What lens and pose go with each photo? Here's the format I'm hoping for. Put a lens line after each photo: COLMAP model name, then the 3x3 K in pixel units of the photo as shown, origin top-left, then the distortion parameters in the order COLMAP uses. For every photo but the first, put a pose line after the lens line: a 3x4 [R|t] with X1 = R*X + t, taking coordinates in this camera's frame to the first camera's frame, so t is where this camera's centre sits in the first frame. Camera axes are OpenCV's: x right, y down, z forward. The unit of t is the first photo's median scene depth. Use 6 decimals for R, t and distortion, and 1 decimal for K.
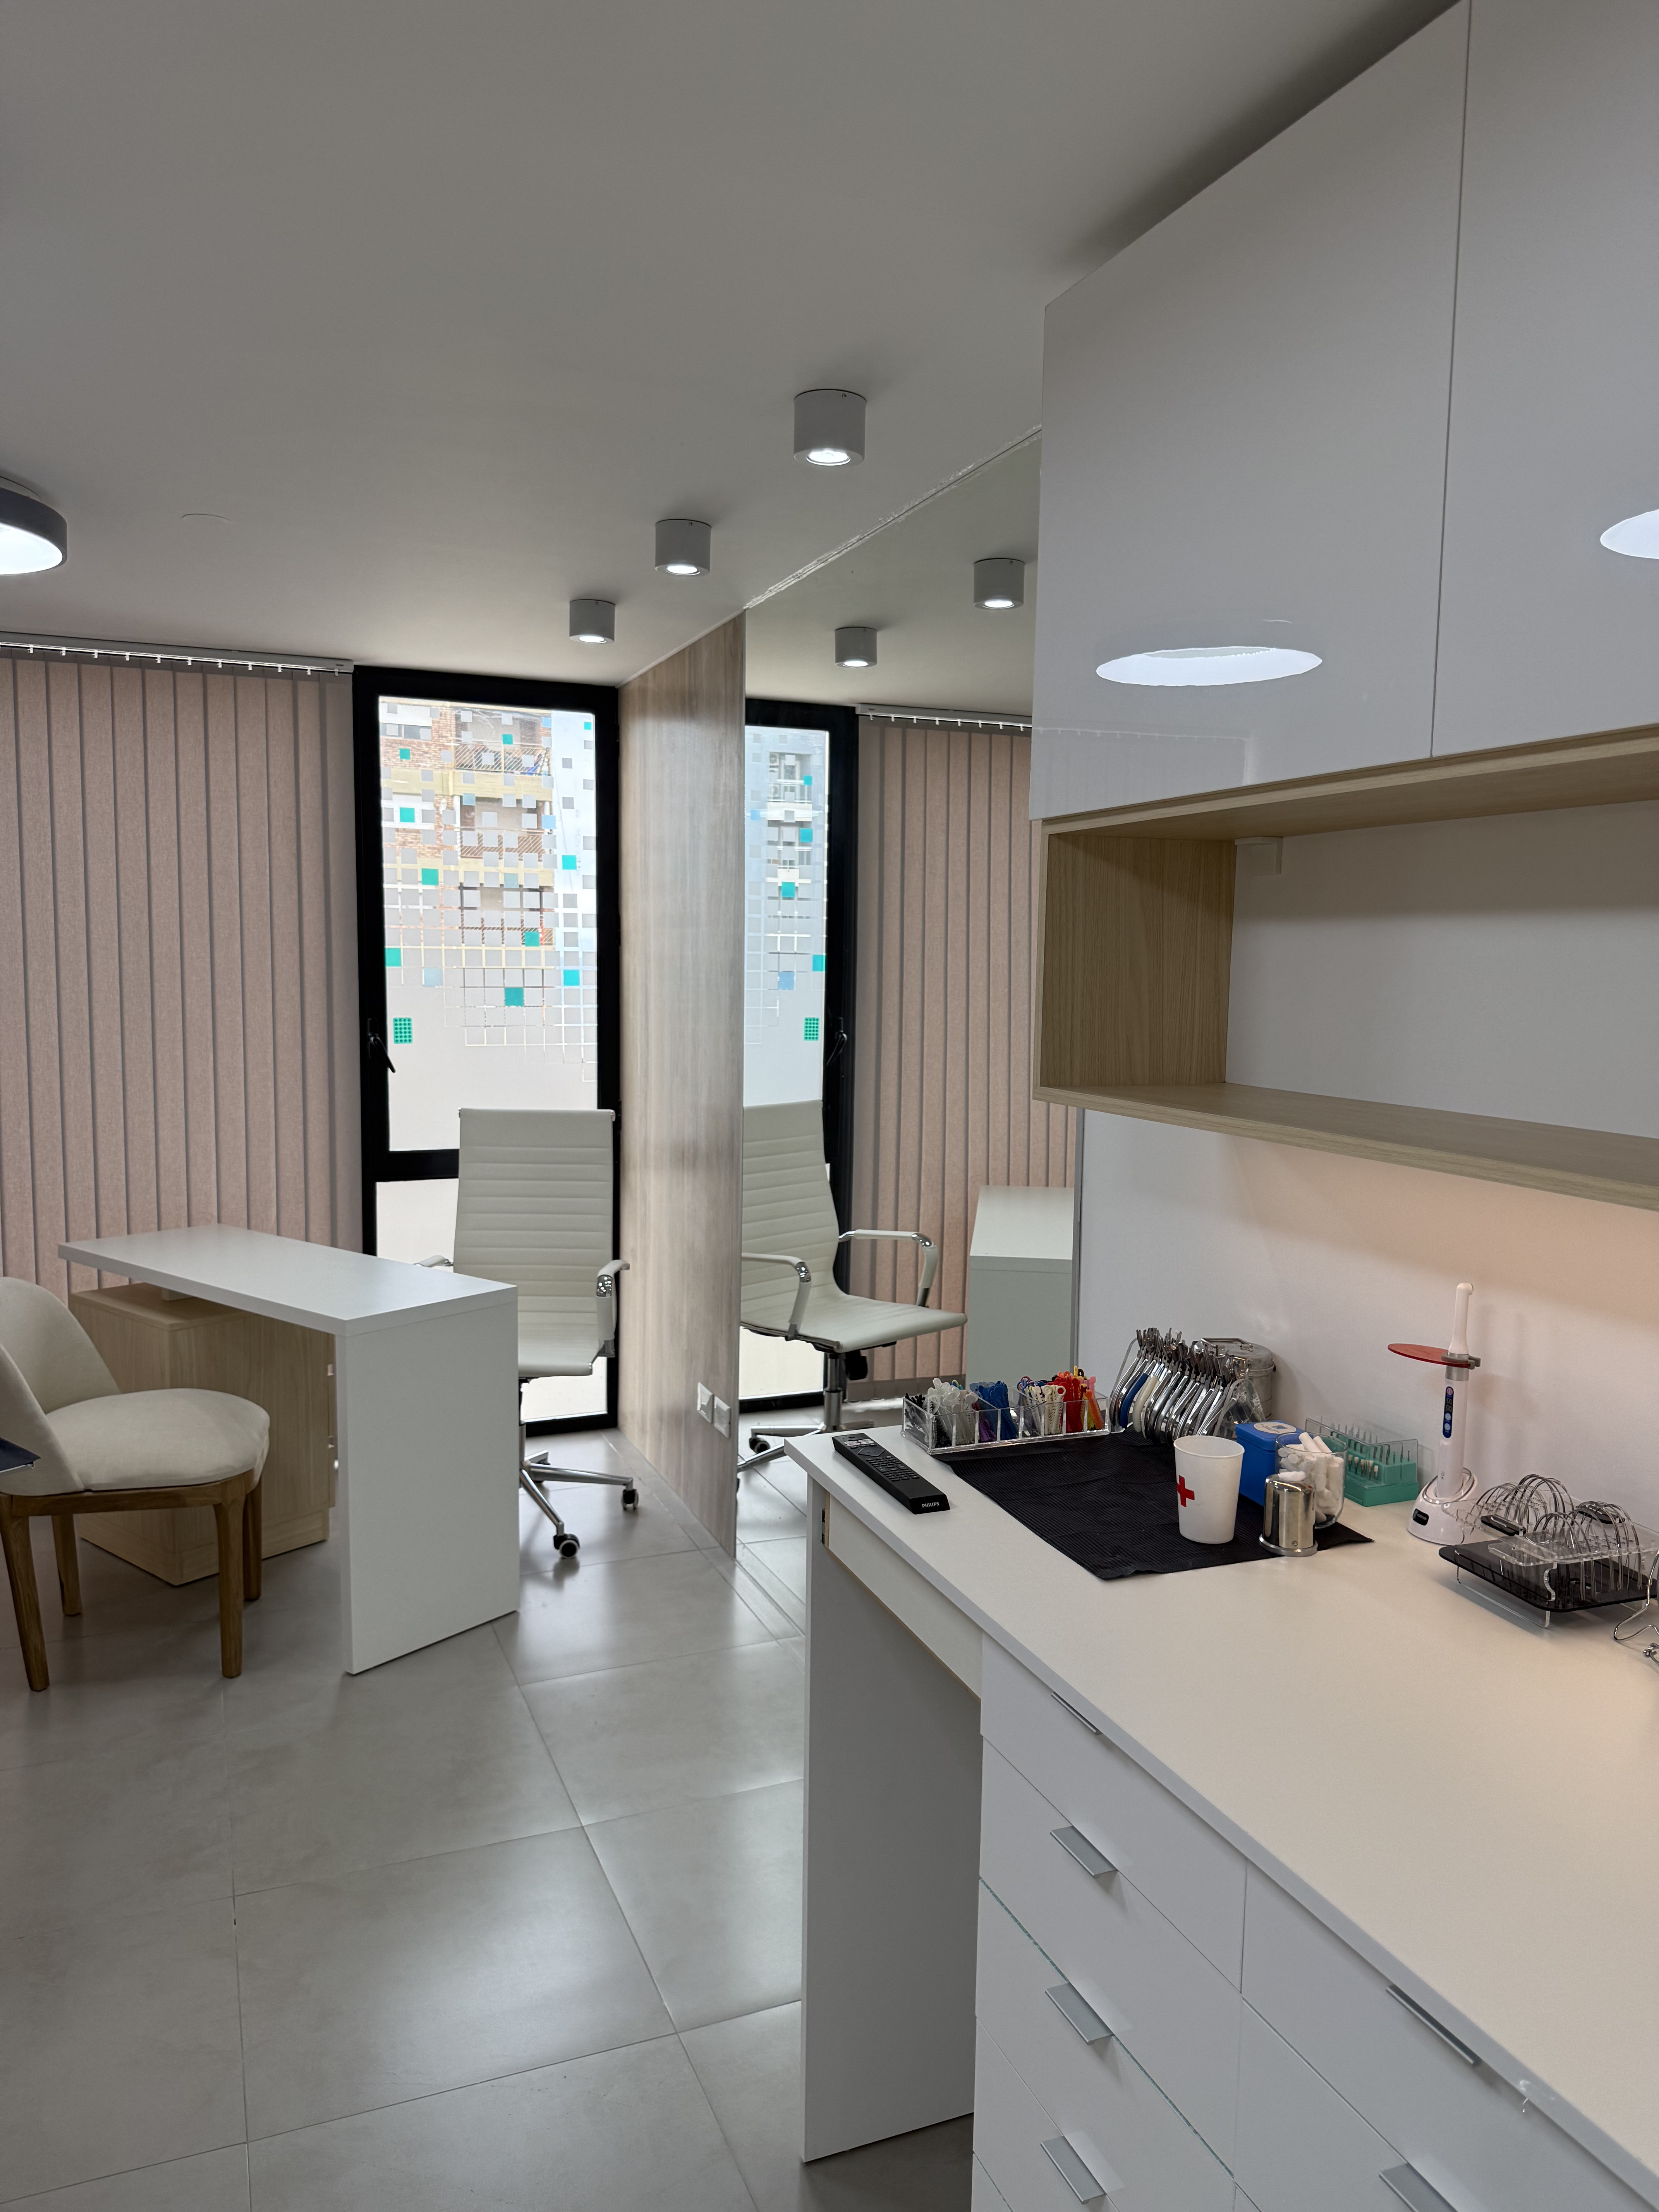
lens RADIAL K [[1552.6, 0, 814.2], [0, 1552.6, 1118.0], [0, 0, 1]] dist [0.058863, -0.019303]
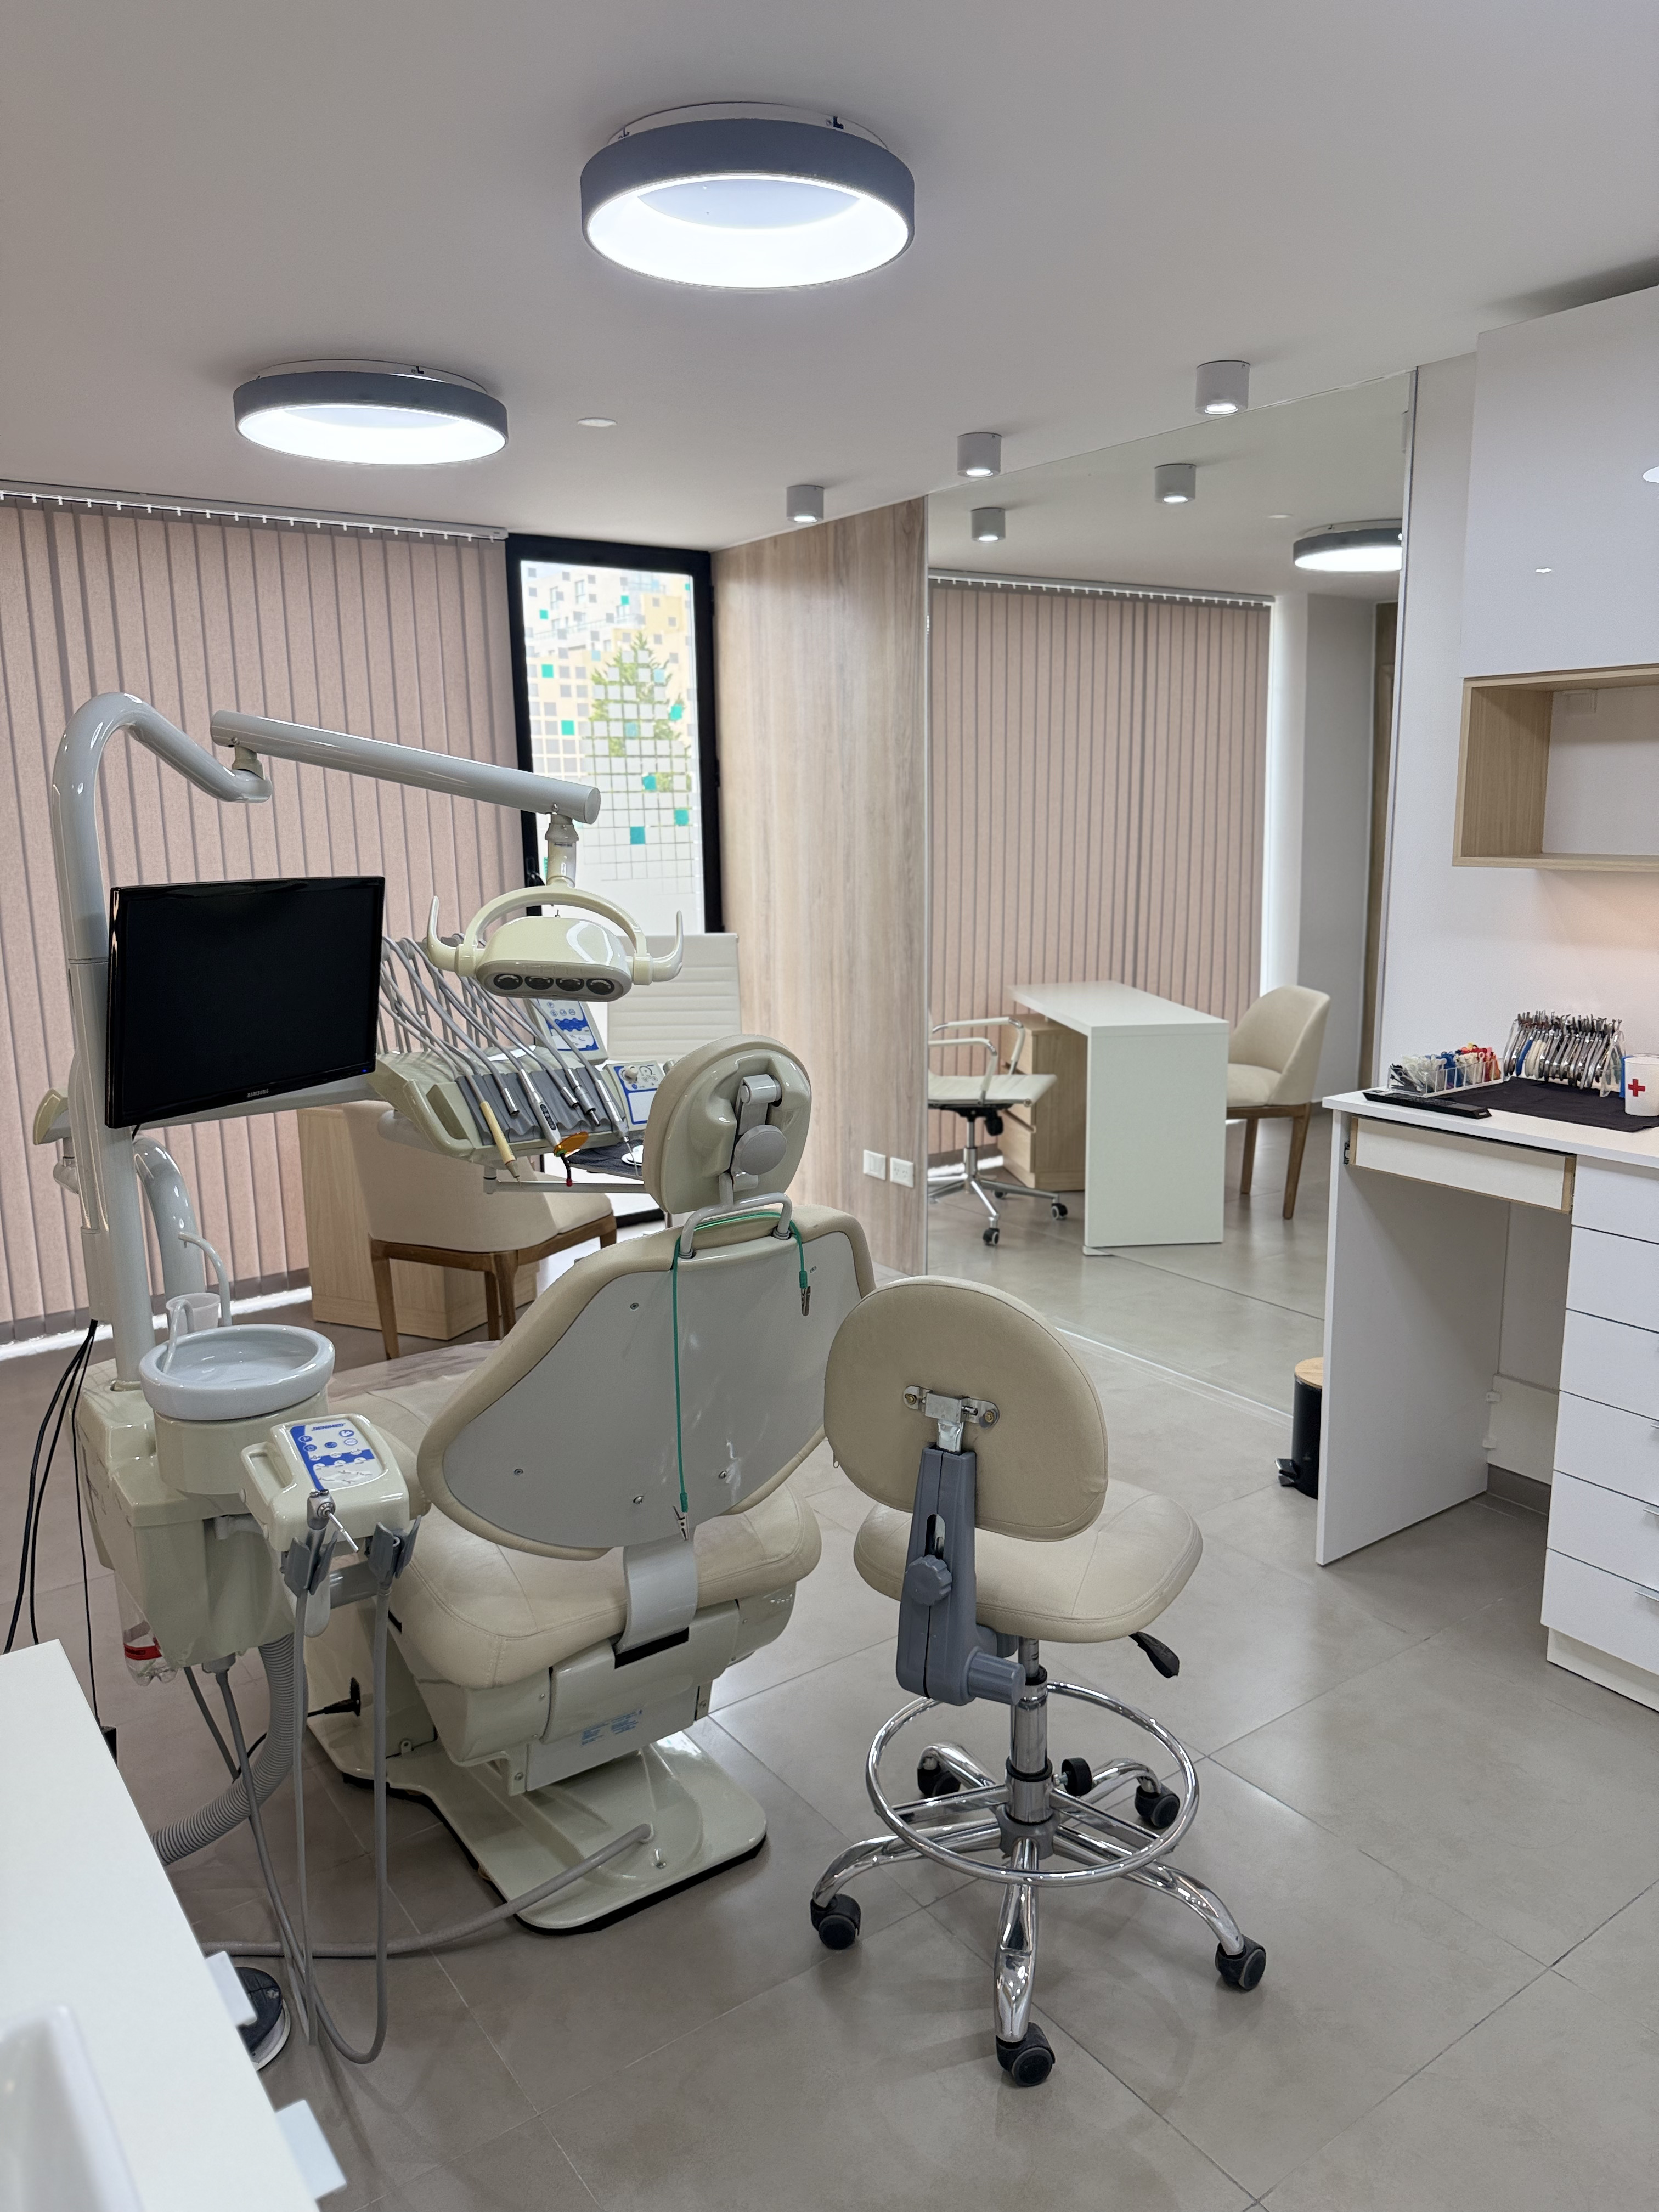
lens RADIAL K [[1552.6, 0, 852.3], [0, 1552.6, 1102.0], [0, 0, 1]] dist [0.058863, -0.019303]
pose [[0.975260, -0.066722, 0.210750, -0.318327], [0.048004, 0.994534, 0.092721, 0.018545], [-0.215784, -0.080310, 0.973133, -0.156476]]
